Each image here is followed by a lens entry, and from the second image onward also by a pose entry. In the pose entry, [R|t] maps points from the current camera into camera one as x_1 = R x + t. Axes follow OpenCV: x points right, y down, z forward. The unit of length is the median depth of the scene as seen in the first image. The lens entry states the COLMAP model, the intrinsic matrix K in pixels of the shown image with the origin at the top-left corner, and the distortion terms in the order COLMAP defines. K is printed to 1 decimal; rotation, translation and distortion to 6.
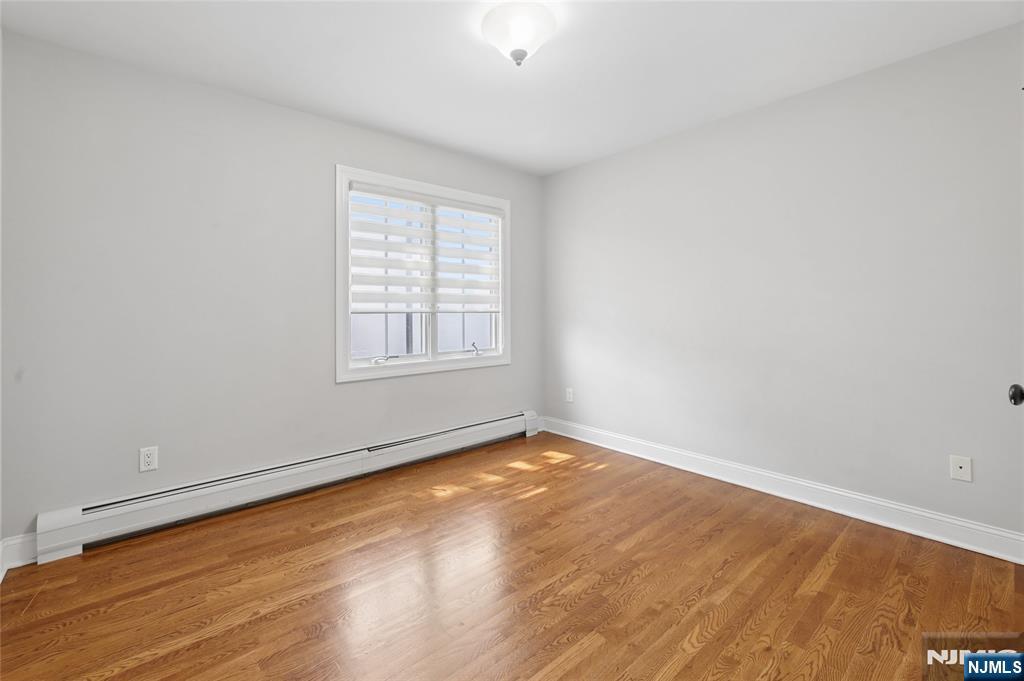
lens RADIAL K [[437.3, 0, 506.9], [0, 437.3, 314.3], [0, 0, 1]] dist [0.001384, 0.000237]
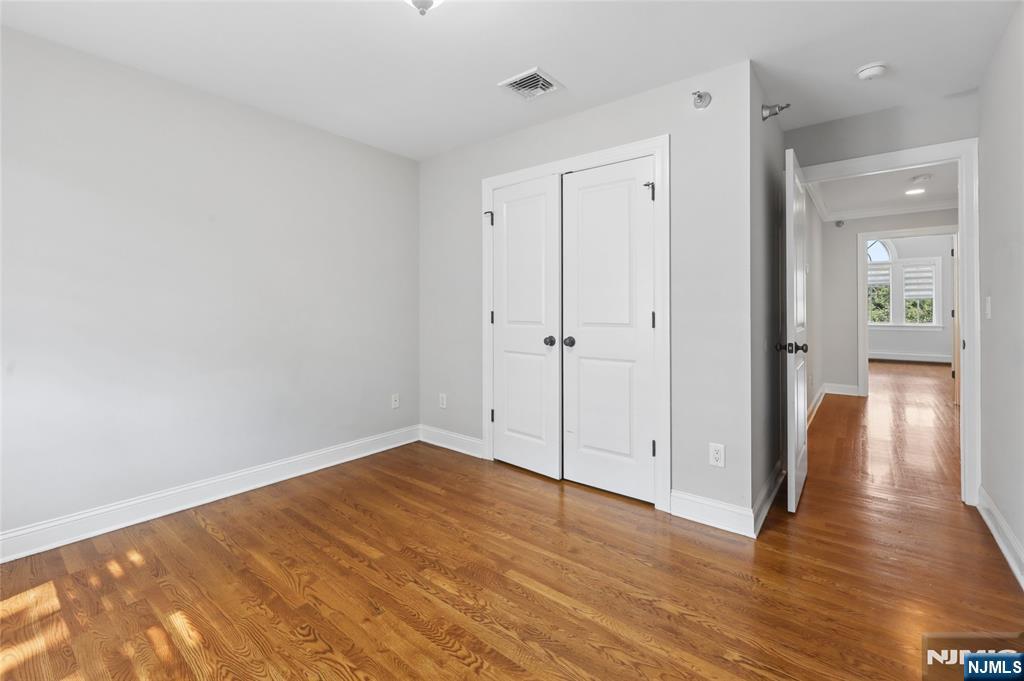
lens RADIAL K [[437.3, 0, 506.9], [0, 437.3, 314.3], [0, 0, 1]] dist [0.001384, 0.000237]
pose [[-0.174389, -0.005174, 0.984663, -0.675676], [0.001966, 0.999982, 0.005602, 0.007346], [-0.984675, 0.002913, -0.174376, 0.833758]]
